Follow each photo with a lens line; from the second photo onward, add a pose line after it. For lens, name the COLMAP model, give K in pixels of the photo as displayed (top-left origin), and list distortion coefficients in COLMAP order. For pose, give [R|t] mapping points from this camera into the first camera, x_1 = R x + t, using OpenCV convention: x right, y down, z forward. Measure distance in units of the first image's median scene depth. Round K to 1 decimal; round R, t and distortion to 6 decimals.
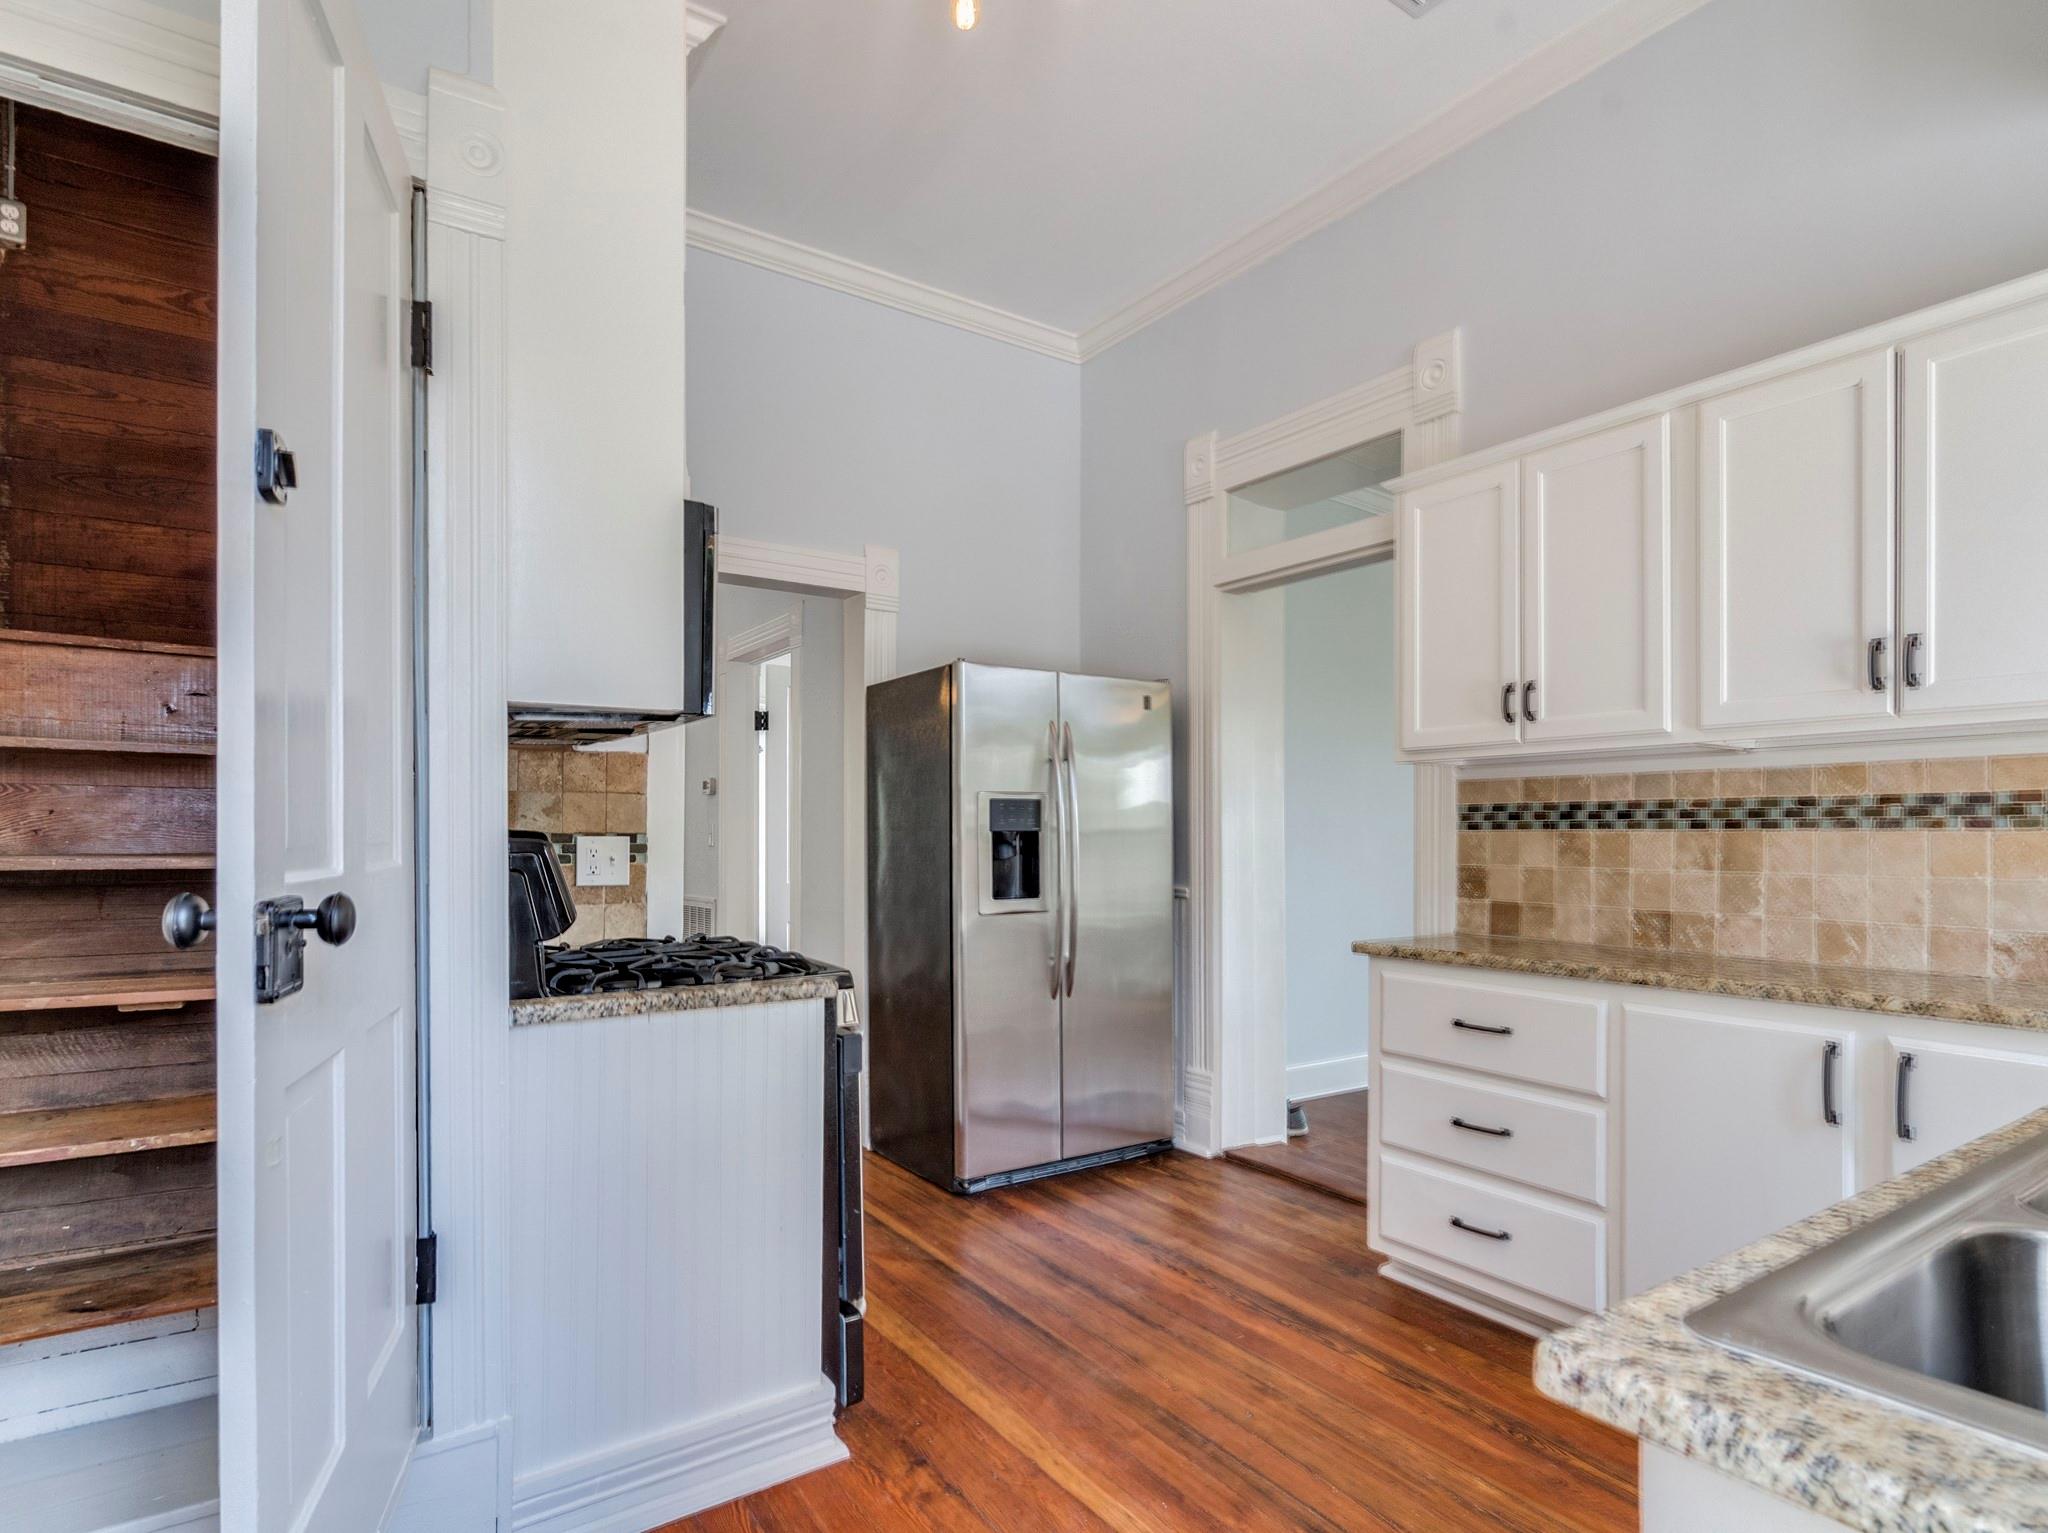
lens RADIAL K [[1071.6, 0, 1024.6], [0, 1071.6, 824.6], [0, 0, 1]] dist [-0.004356, -0.000844]
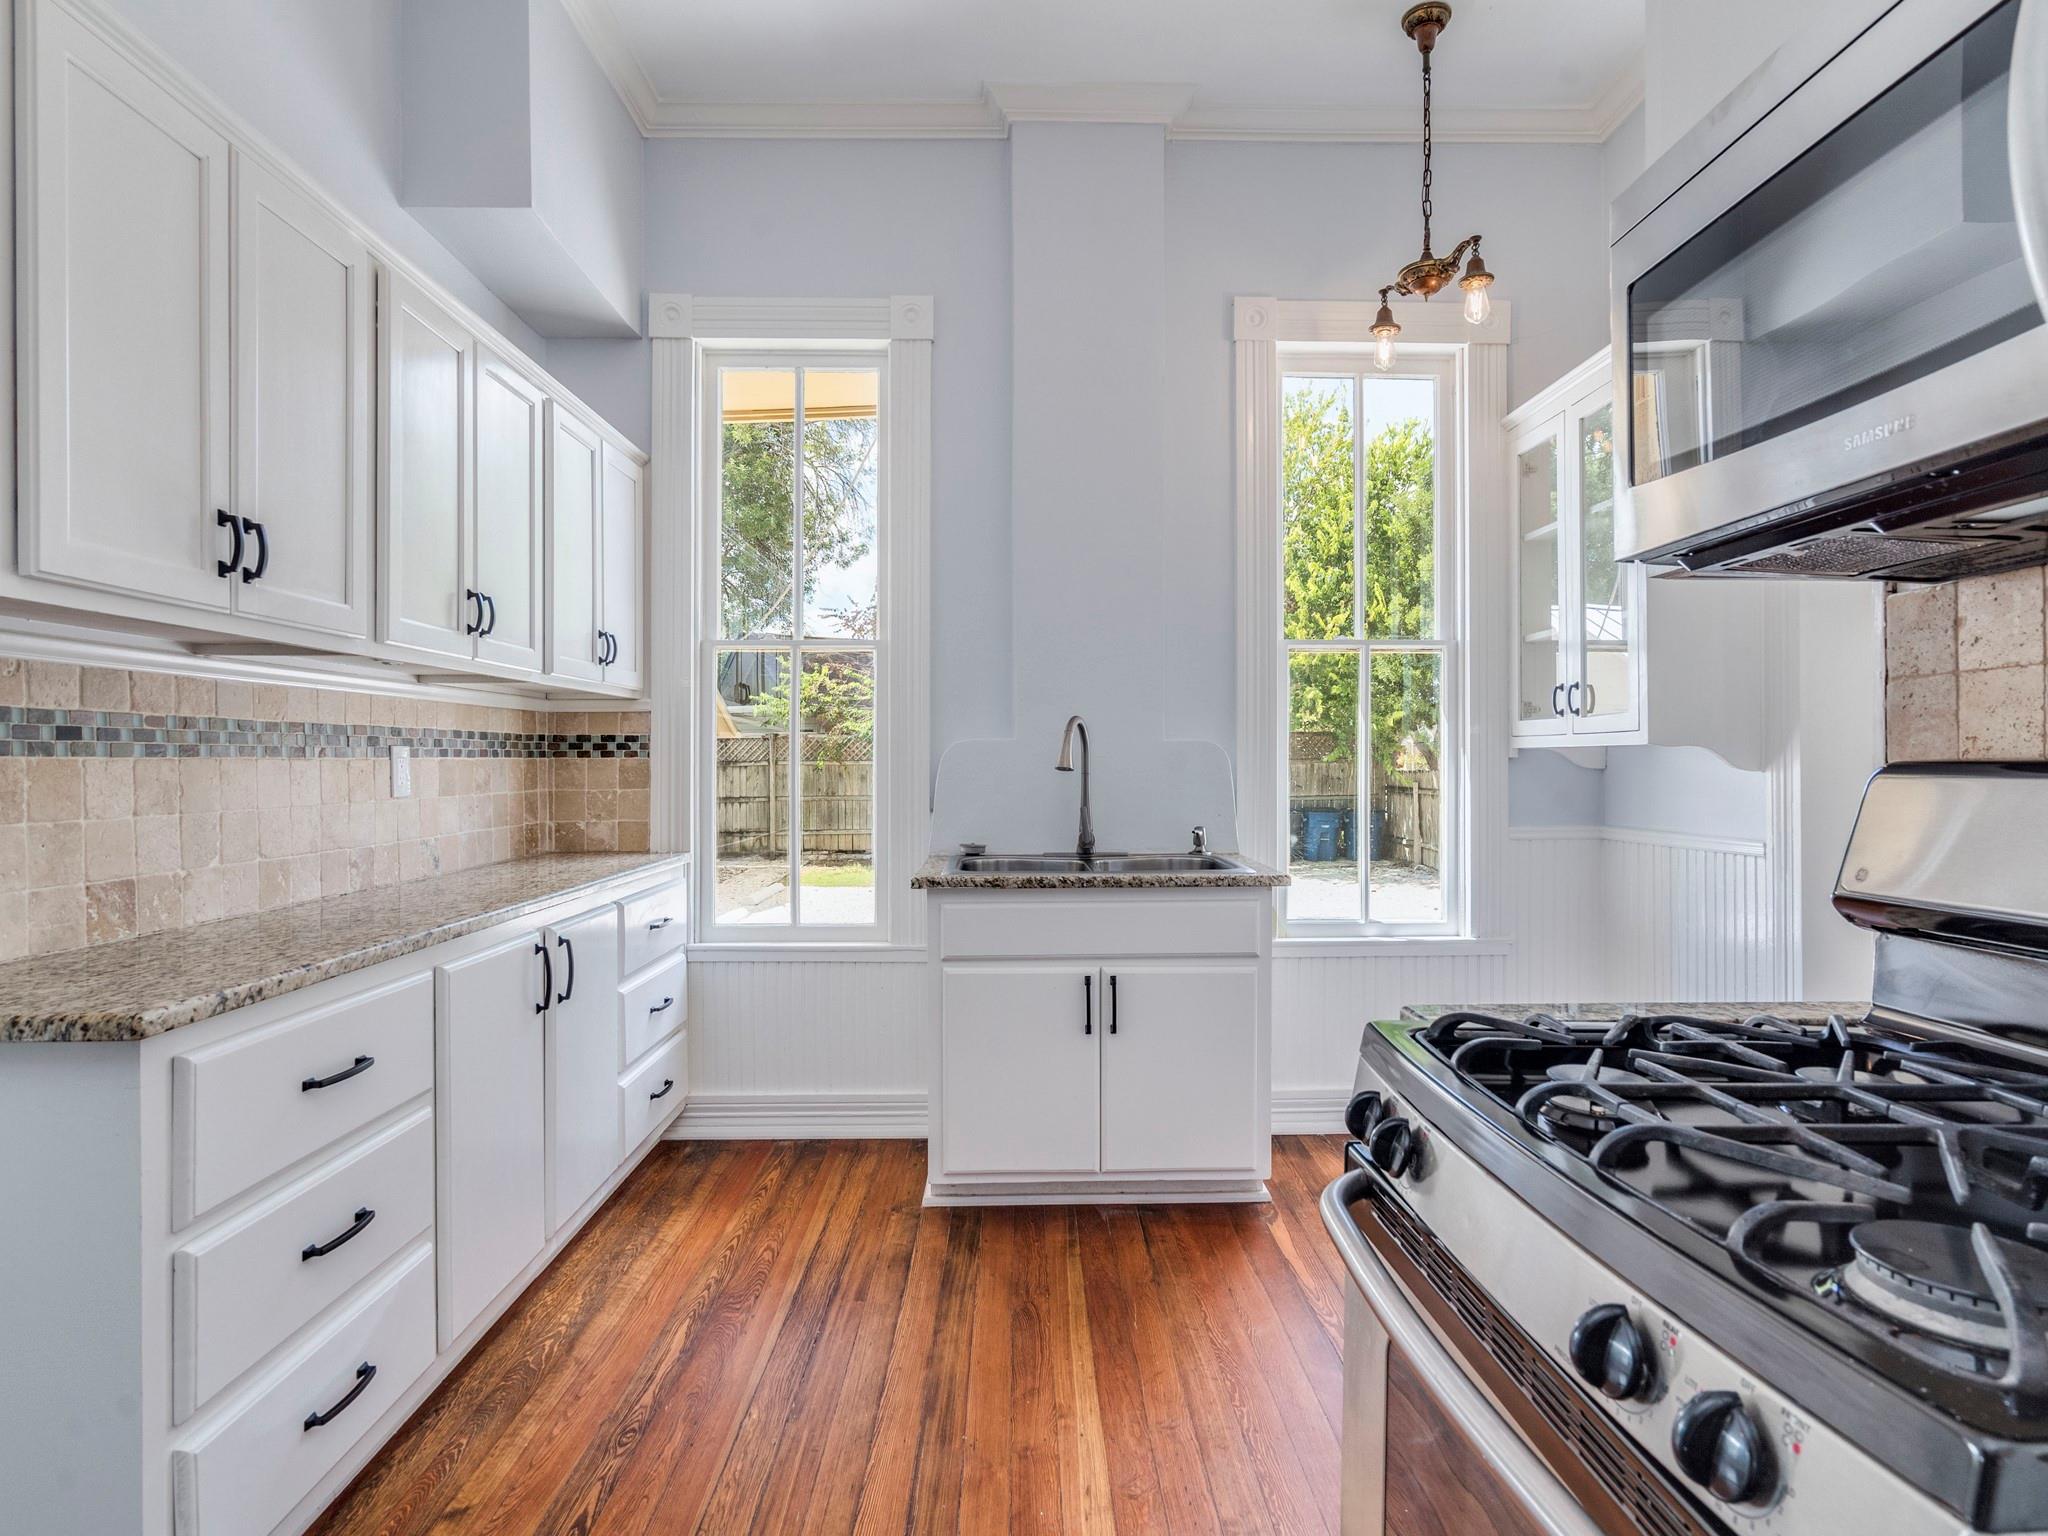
lens RADIAL K [[1109.6, 0, 1052.3], [0, 1109.6, 752.0], [0, 0, 1]] dist [-0.012642, 0.001718]
pose [[-0.848798, 0.002339, 0.528713, -0.264530], [-0.007051, 0.999851, -0.015743, 0.008499], [-0.528671, -0.017091, -0.848655, 1.291629]]
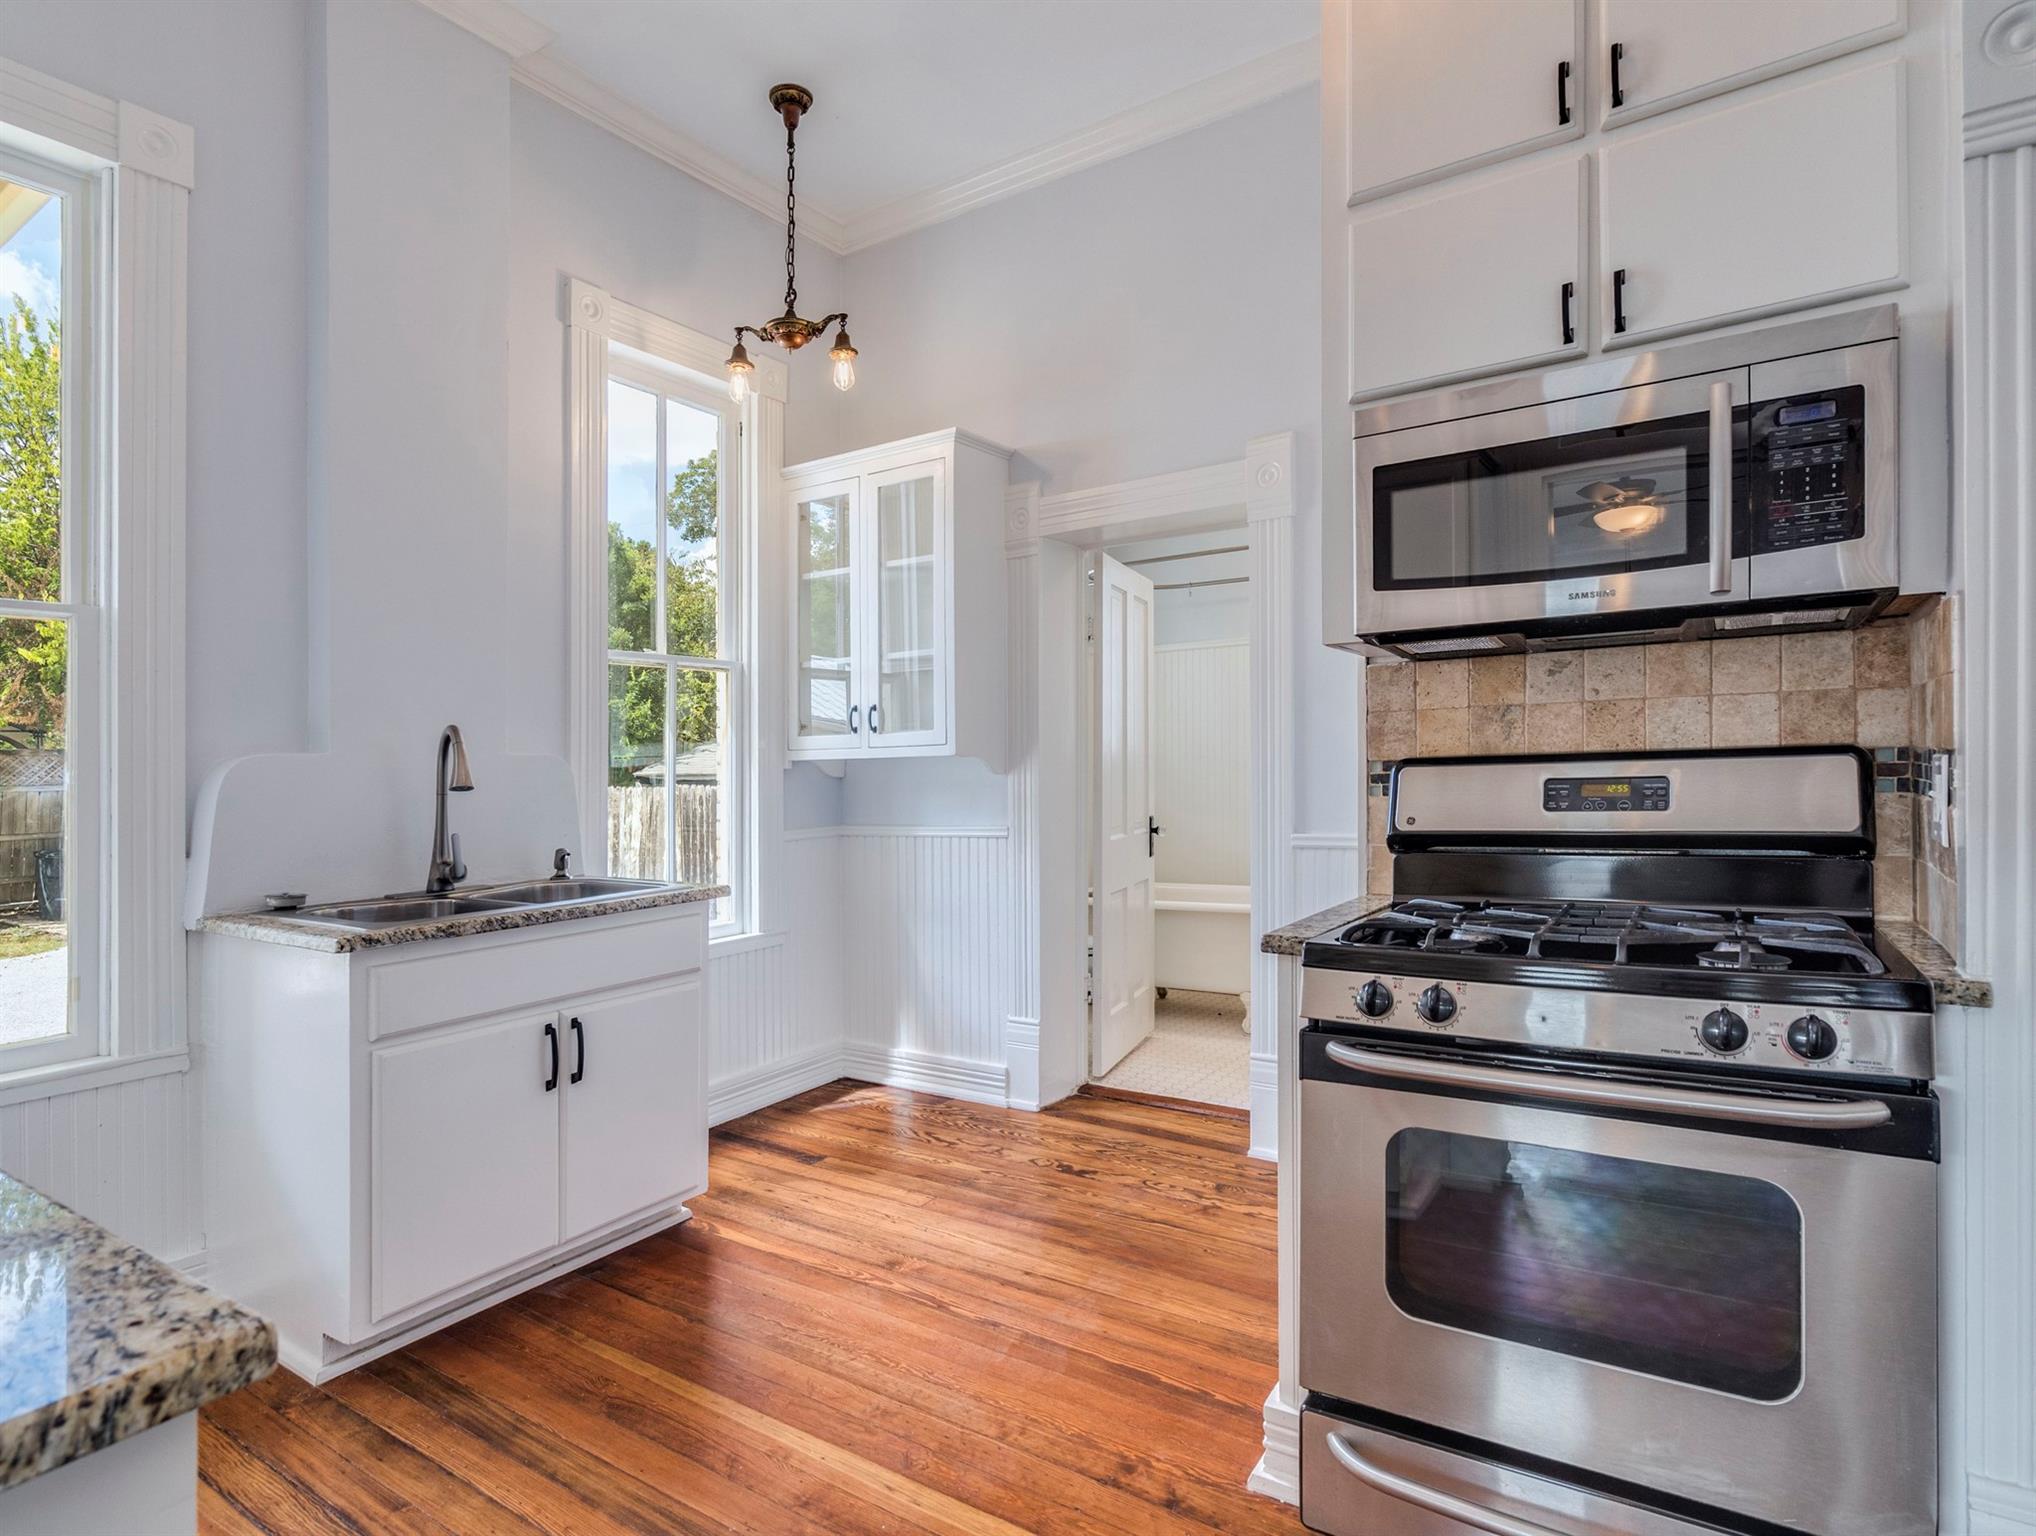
lens RADIAL K [[1088.3, 0, 1018.0], [0, 1088.3, 768.0], [0, 0, 1]] dist [-0.005066, -0.002691]
pose [[-0.921306, 0.018369, -0.388405, 0.263030], [0.023910, 0.999670, -0.009437, 0.011001], [0.388103, -0.017981, -0.921440, 1.359112]]
